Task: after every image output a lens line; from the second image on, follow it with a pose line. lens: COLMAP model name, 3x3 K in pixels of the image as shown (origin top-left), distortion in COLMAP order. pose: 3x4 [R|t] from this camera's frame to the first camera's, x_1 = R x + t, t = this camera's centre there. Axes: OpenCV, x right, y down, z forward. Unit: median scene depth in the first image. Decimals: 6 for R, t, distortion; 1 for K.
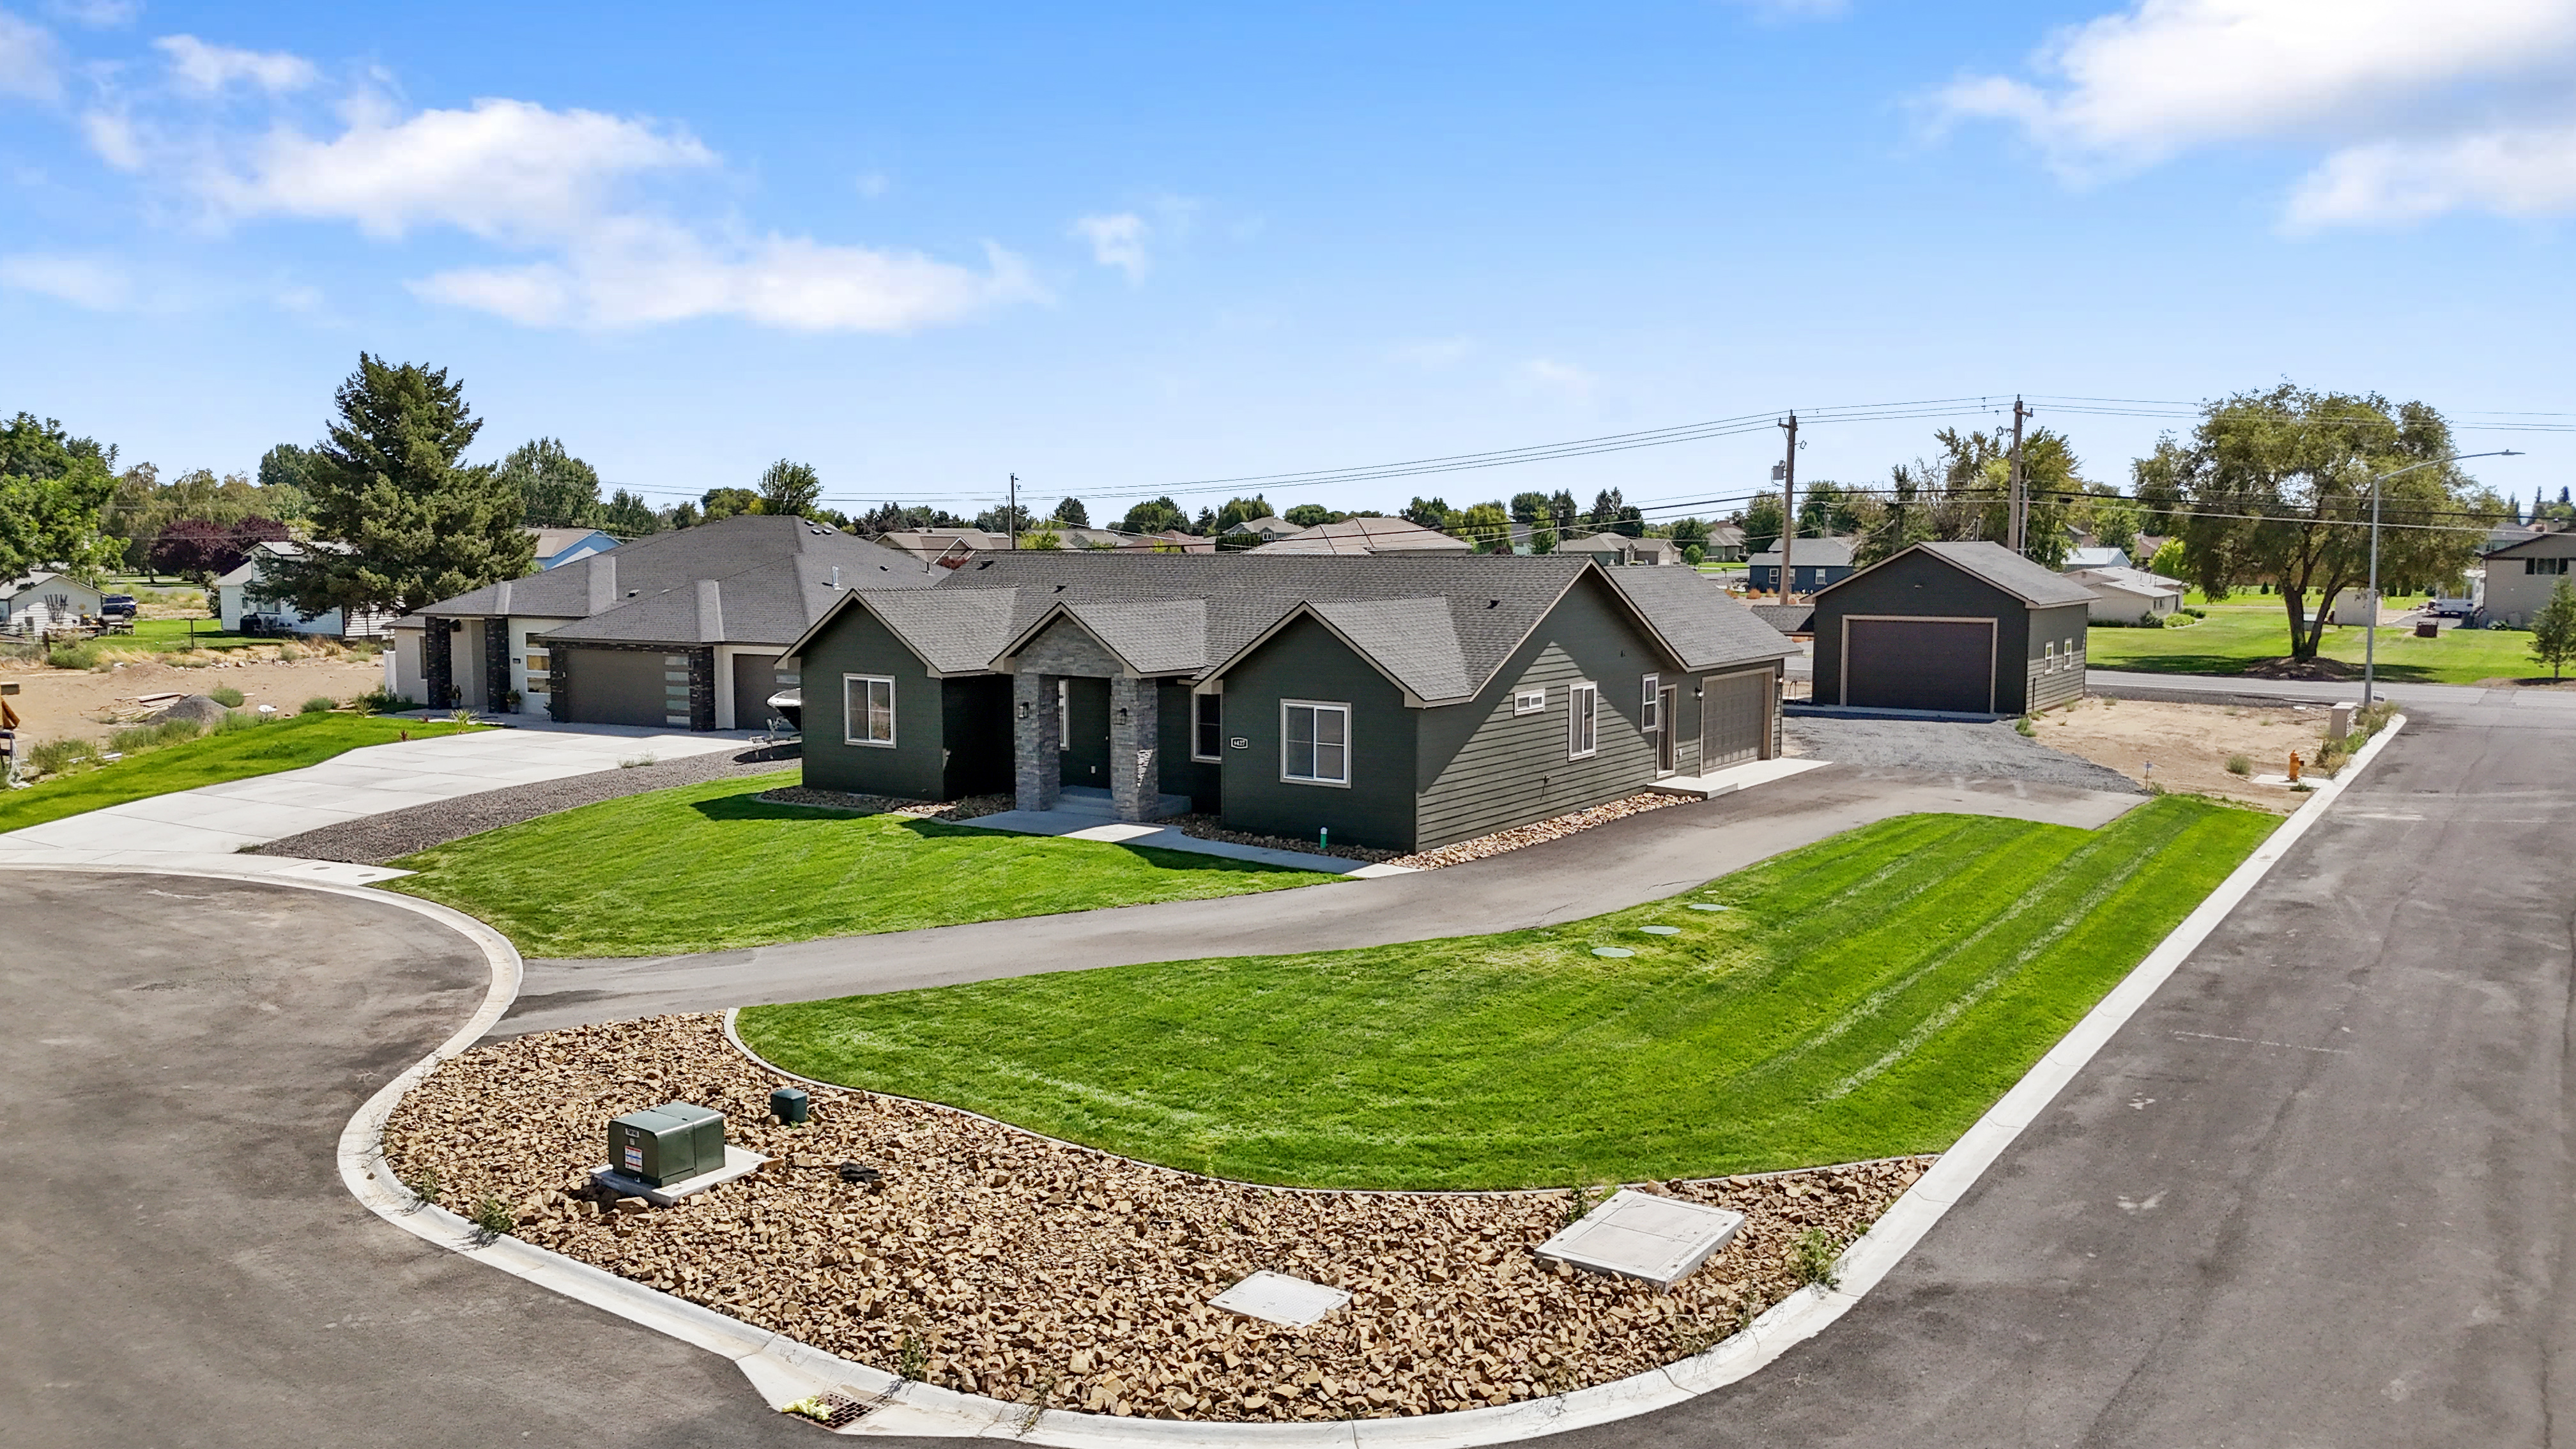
lens RADIAL K [[1923.1, 0, 1320.8], [0, 1923.1, 735.0], [0, 0, 1]] dist [0.021986, -0.003510]
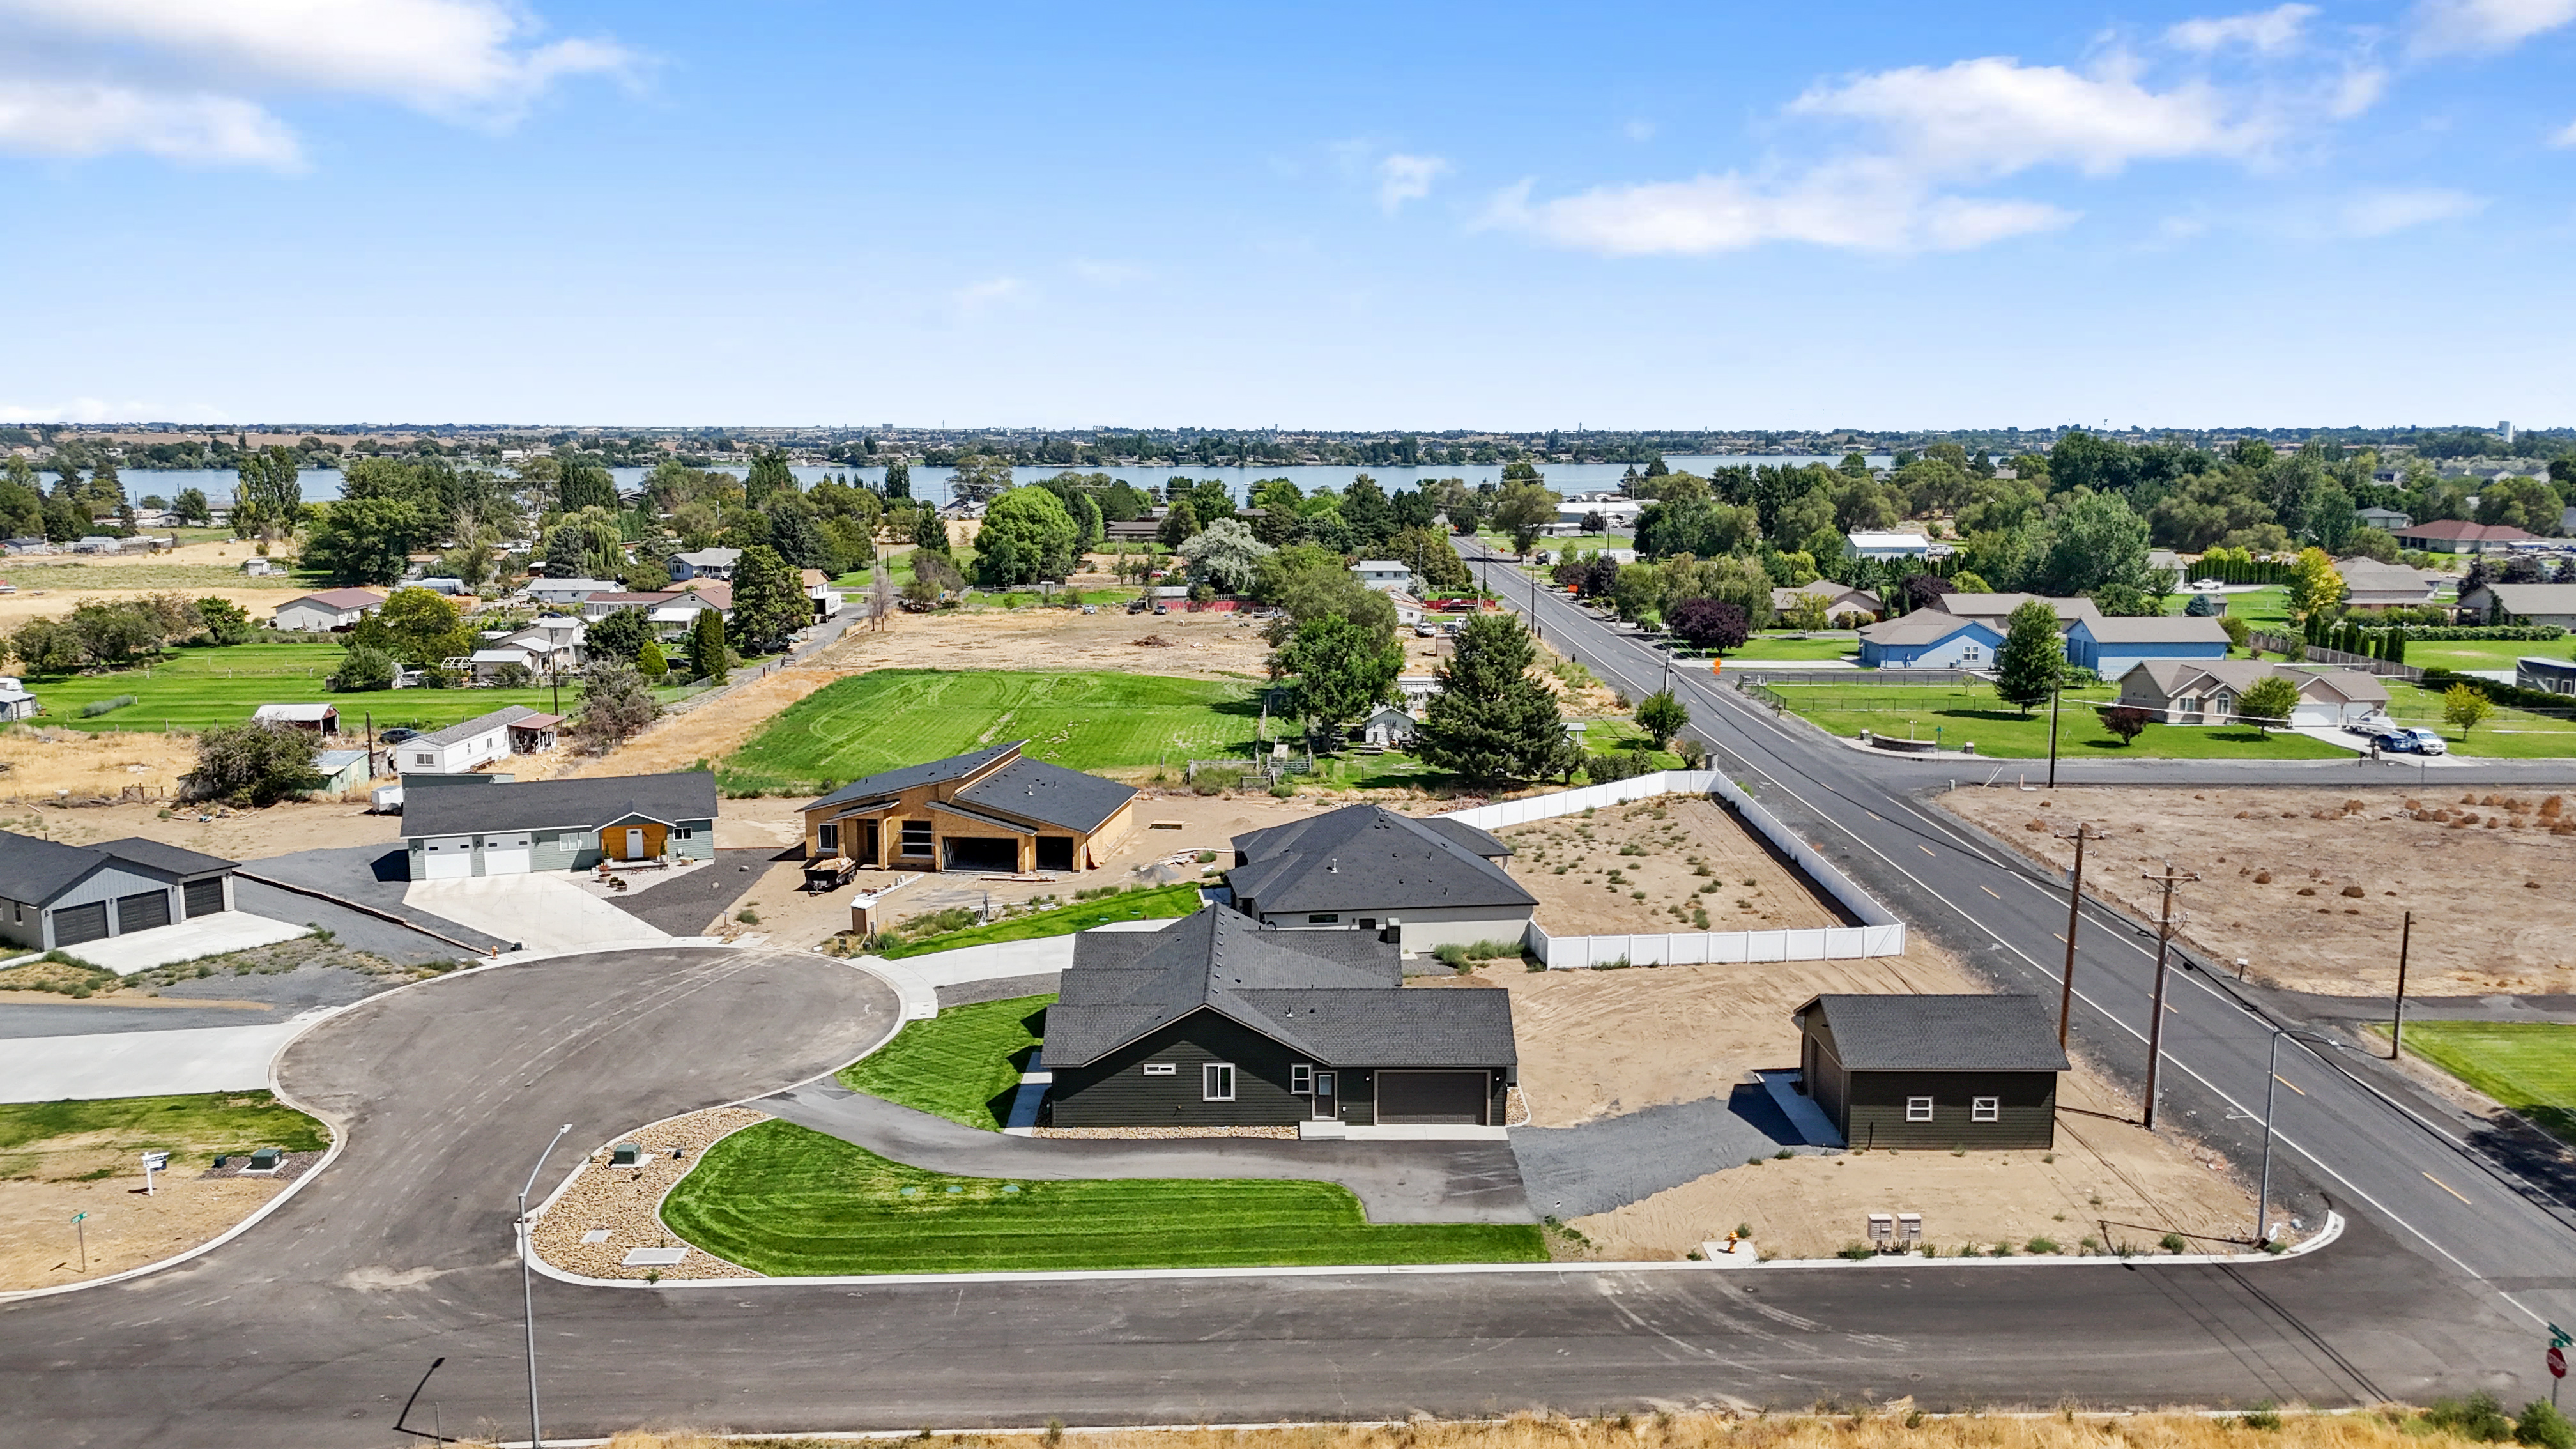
lens RADIAL K [[1891.1, 0, 1295.5], [0, 1891.1, 724.2], [0, 0, 1]] dist [0.043503, -0.005517]
pose [[0.567037, 0.123462, -0.814387, 2.314005], [-0.087849, 0.992128, 0.089241, -0.743529], [0.818994, 0.020940, 0.573420, -0.083869]]
